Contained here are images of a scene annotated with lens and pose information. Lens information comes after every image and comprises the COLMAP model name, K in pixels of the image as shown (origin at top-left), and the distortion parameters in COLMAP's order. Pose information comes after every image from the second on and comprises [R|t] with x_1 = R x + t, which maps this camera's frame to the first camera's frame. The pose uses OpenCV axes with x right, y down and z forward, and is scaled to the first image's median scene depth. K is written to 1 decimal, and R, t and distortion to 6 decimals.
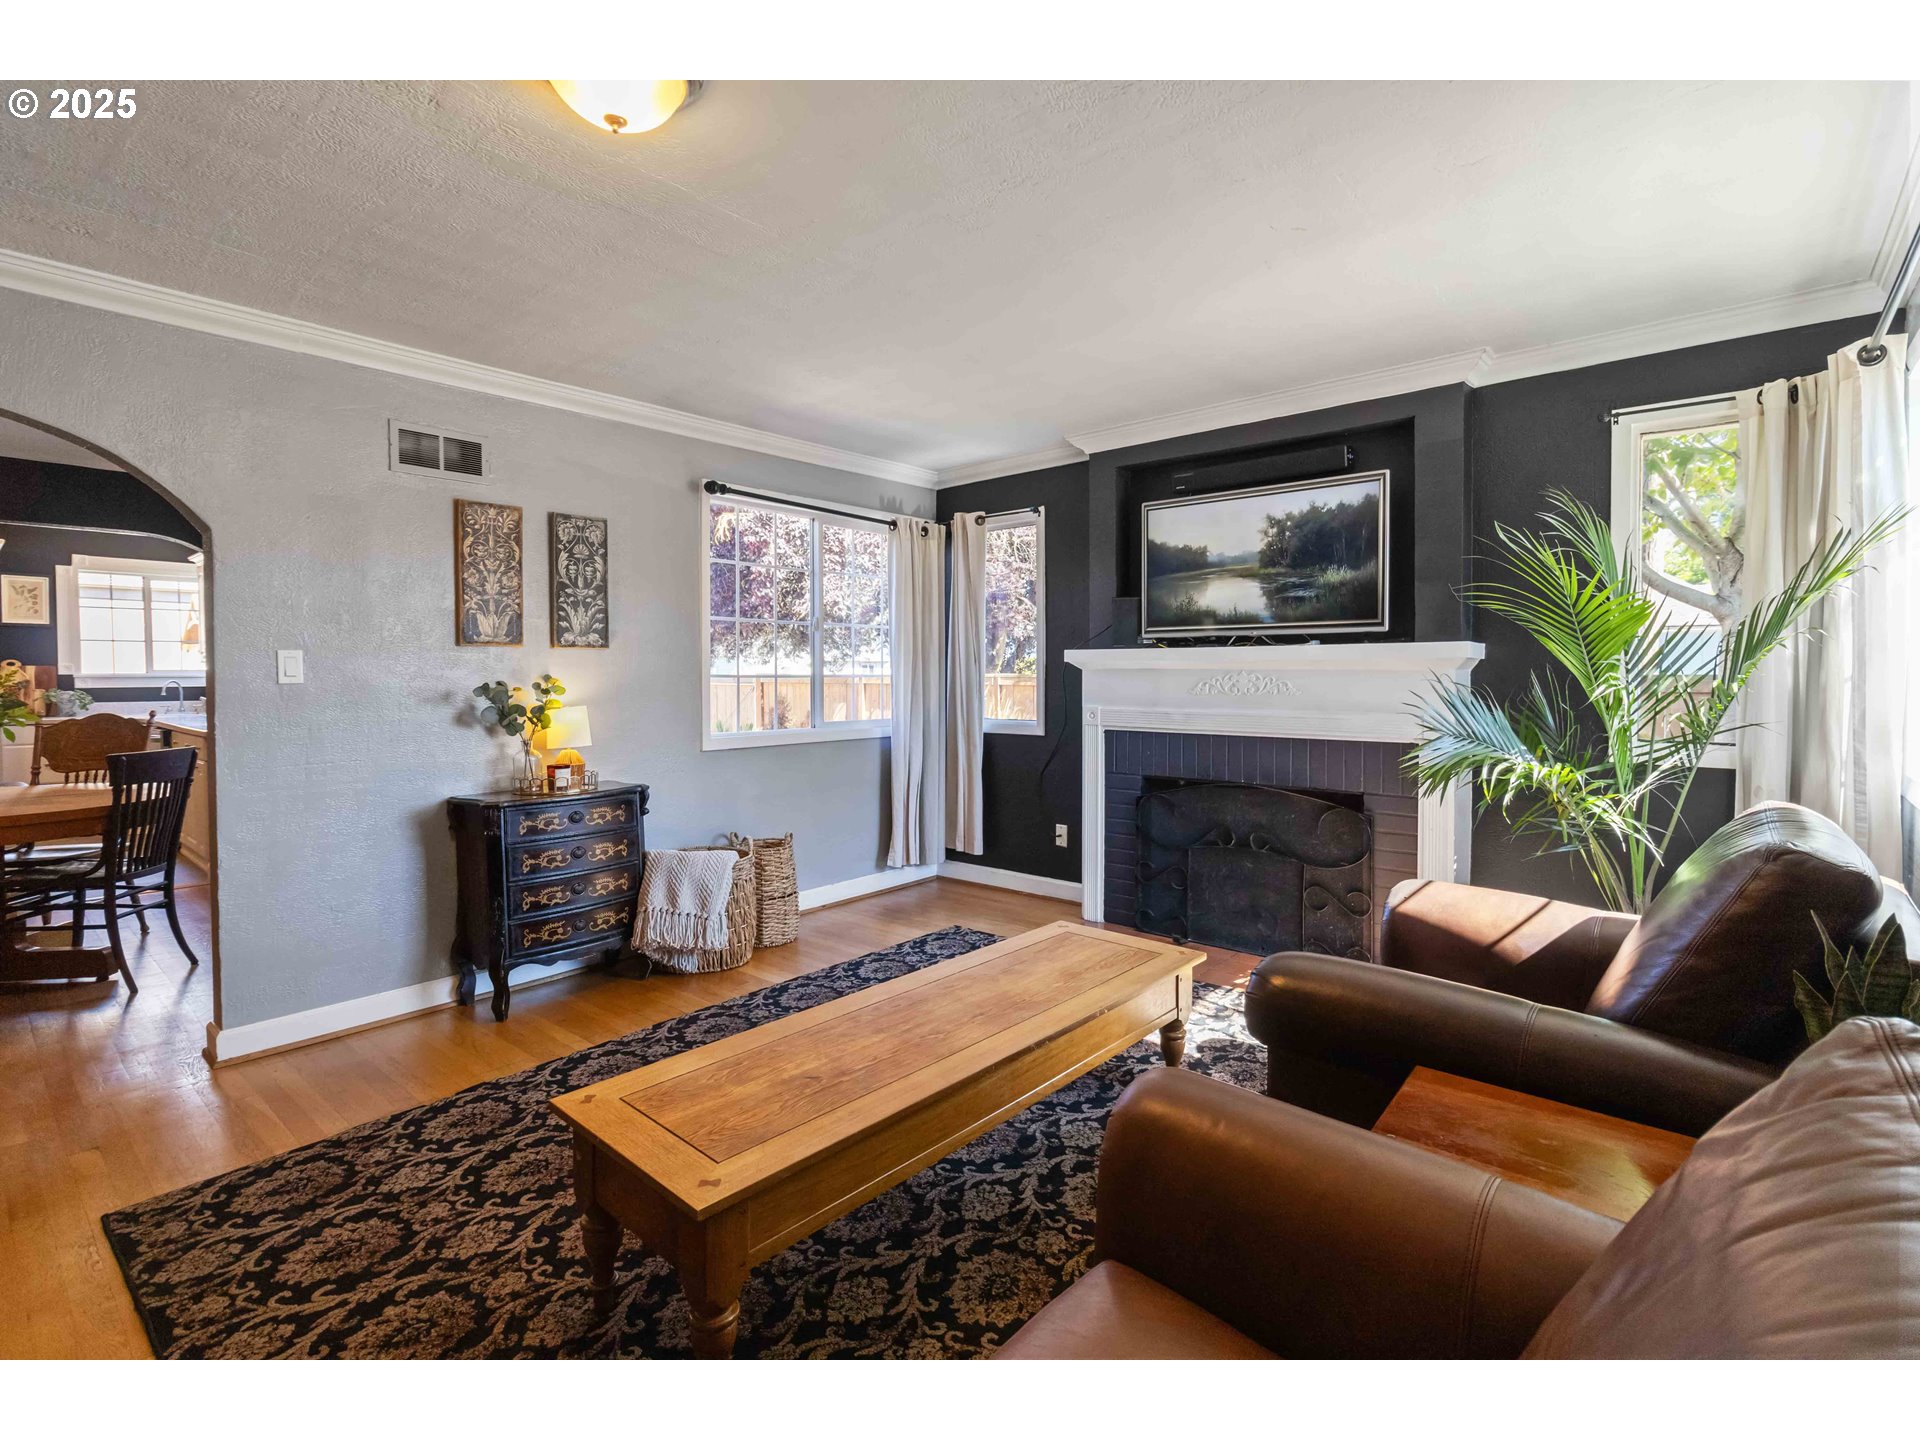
lens RADIAL K [[906.9, 0, 1006.0], [0, 906.9, 693.2], [0, 0, 1]] dist [0.004282, -0.002045]
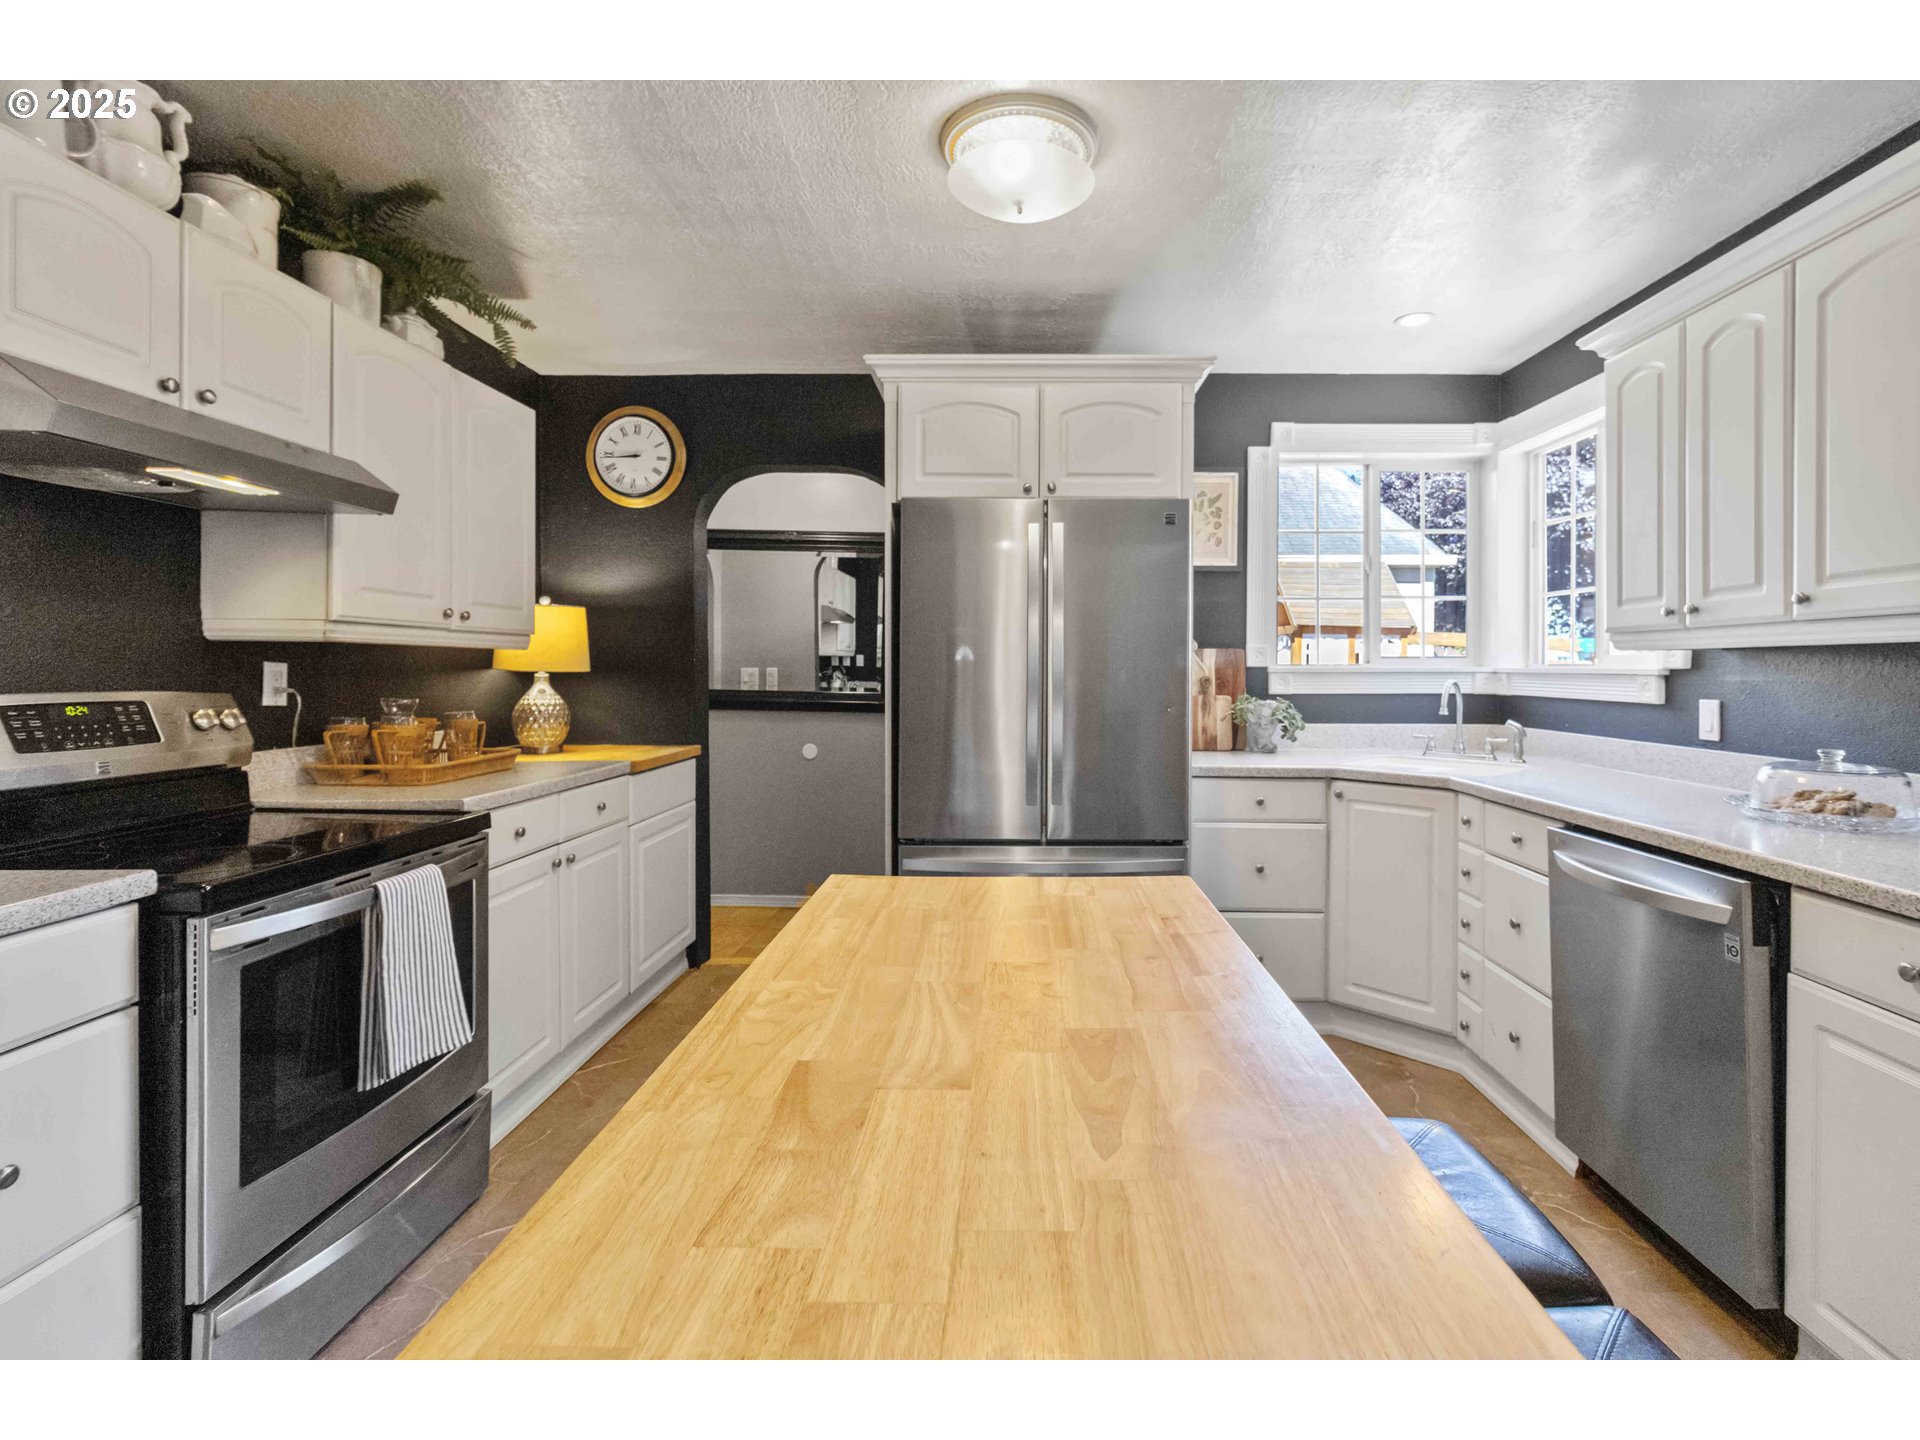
lens RADIAL K [[906.9, 0, 1002.2], [0, 906.9, 680.3], [0, 0, 1]] dist [0.004282, -0.002045]
pose [[0.637925, 0.012284, -0.770001, -1.398767], [-0.019596, 0.999808, -0.000285, -0.018697], [0.769849, 0.015270, 0.638043, 1.086543]]
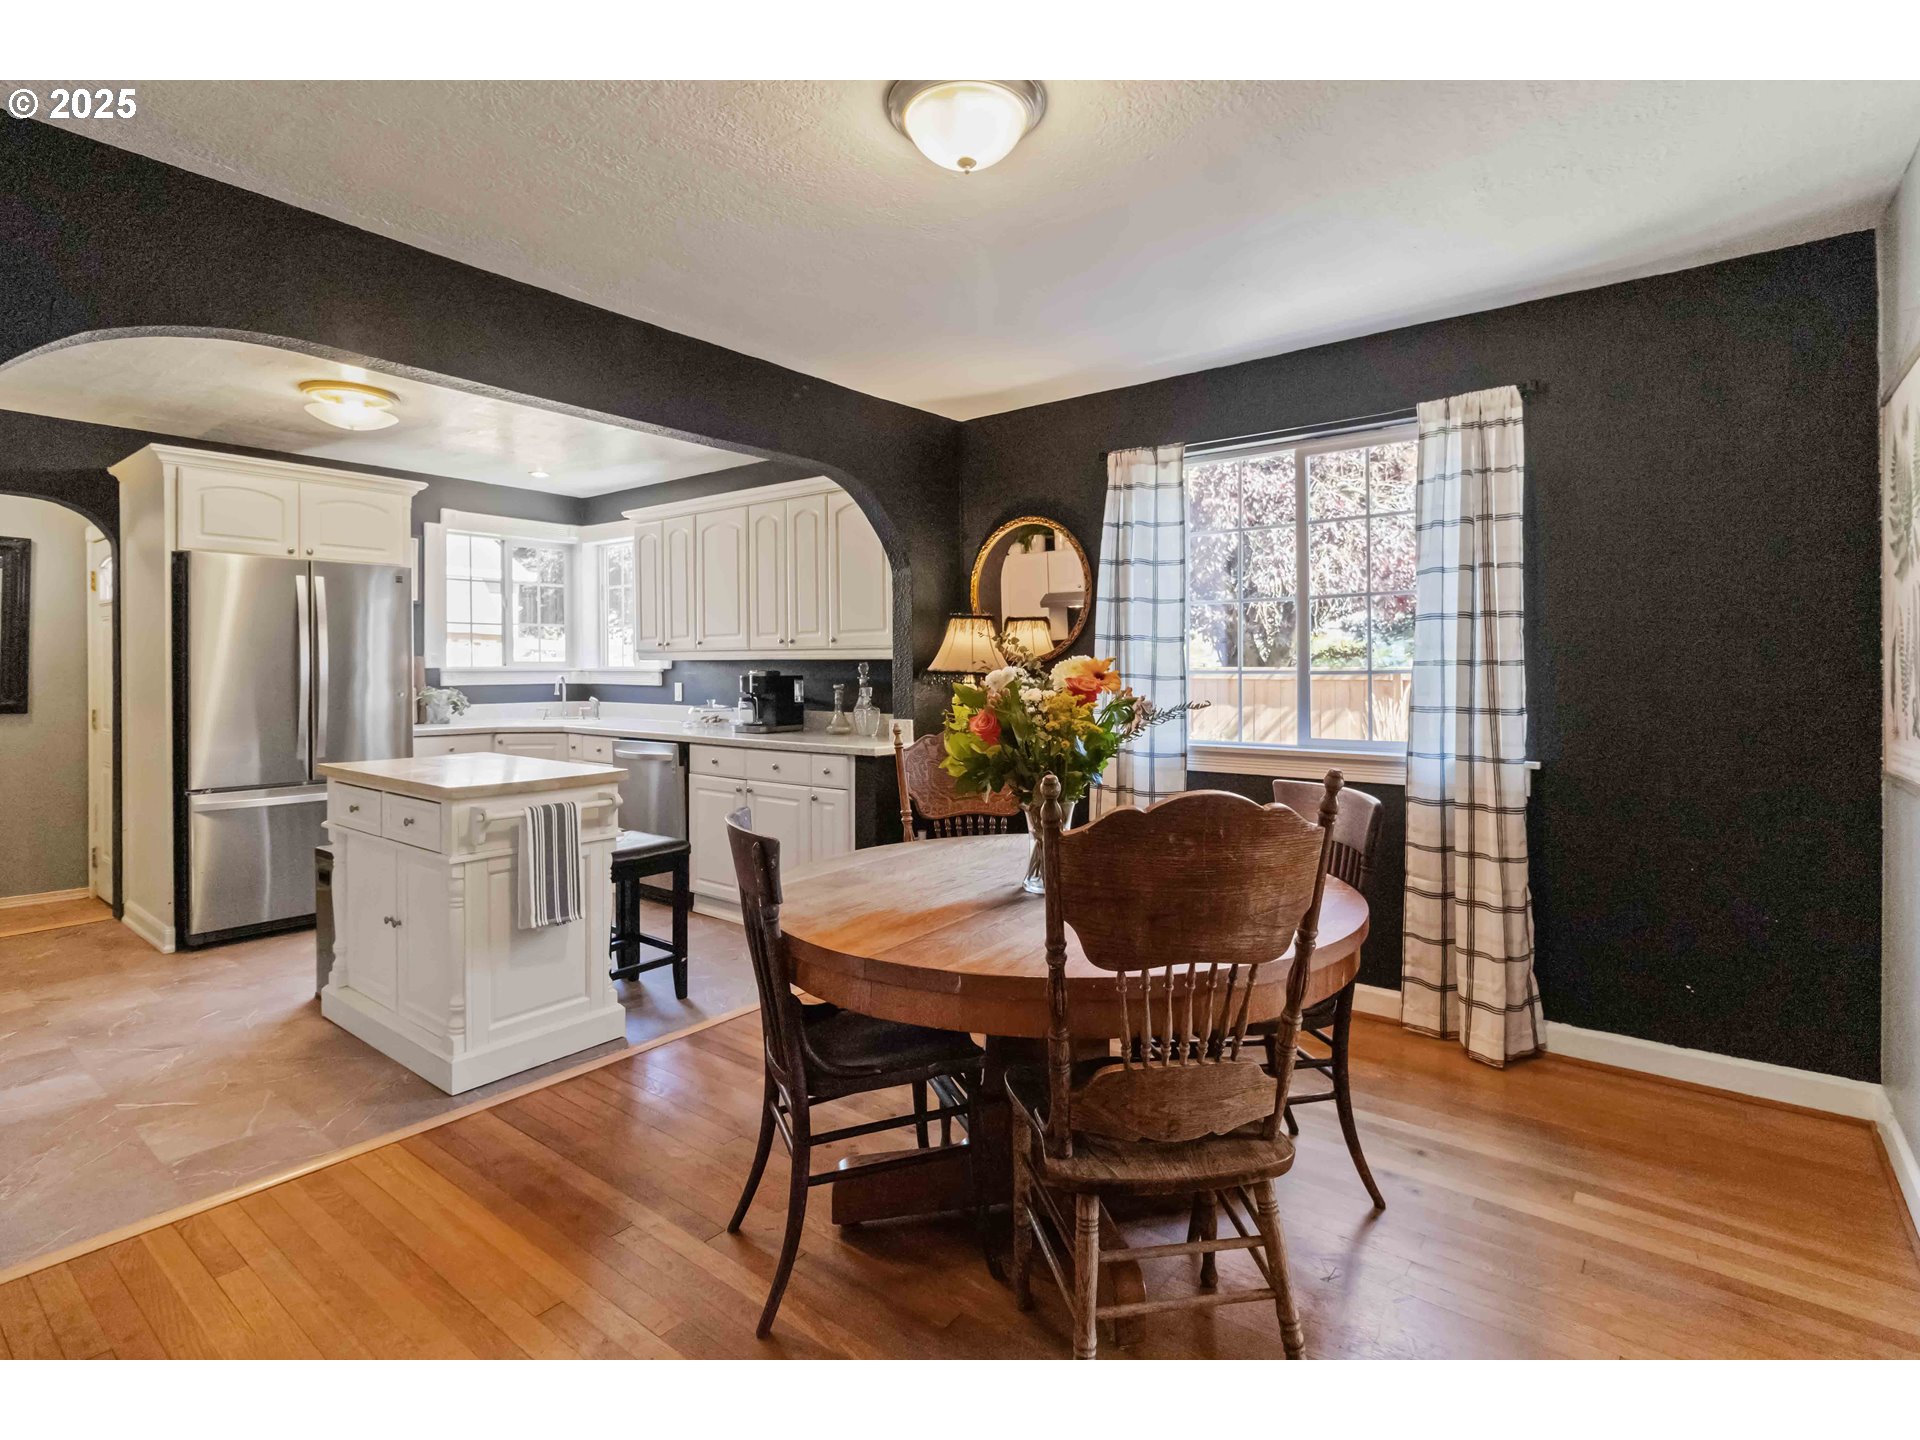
lens RADIAL K [[955.1, 0, 996.7], [0, 955.1, 672.1], [0, 0, 1]] dist [0.006944, -0.001381]
pose [[0.998722, -0.000001, 0.050543, -1.148080], [0.000893, 0.999844, -0.017629, -0.004784], [-0.050535, 0.017652, 0.998566, 0.349588]]
